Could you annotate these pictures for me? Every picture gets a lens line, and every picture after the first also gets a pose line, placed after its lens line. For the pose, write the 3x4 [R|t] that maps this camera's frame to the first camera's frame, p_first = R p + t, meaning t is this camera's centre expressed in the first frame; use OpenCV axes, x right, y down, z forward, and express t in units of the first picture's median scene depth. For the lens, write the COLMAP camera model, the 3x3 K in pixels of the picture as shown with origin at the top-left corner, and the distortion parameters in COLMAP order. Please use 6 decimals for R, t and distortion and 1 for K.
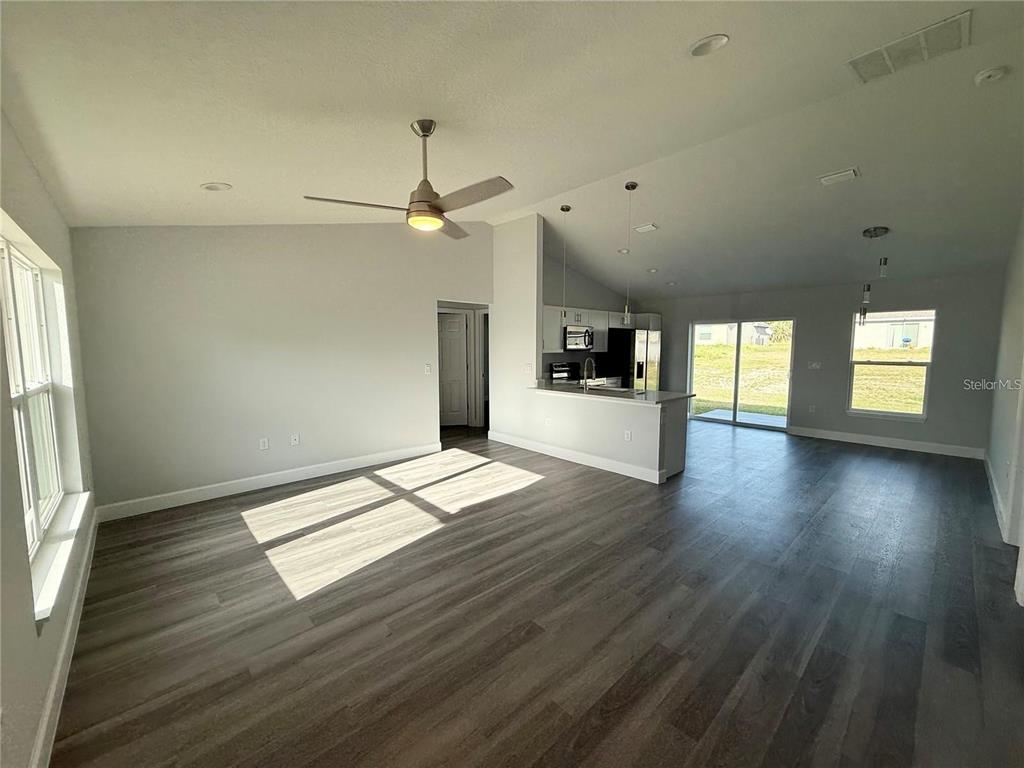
lens RADIAL K [[409.1, 0, 504.0], [0, 409.1, 385.2], [0, 0, 1]] dist [0.006335, 0.000220]
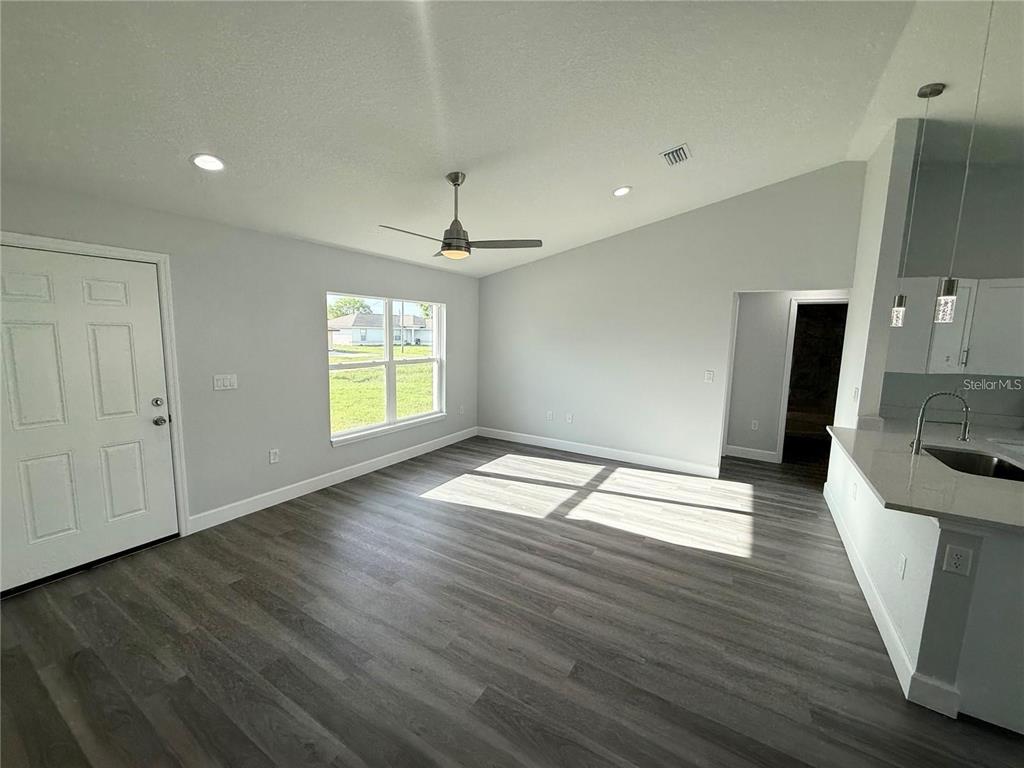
lens RADIAL K [[409.1, 0, 510.9], [0, 409.1, 382.9], [0, 0, 1]] dist [0.006335, 0.000220]
pose [[0.283451, 0.126659, -0.950586, 0.709865], [-0.114235, 0.988641, 0.097666, -0.088771], [0.952159, 0.080907, 0.294700, 0.516979]]
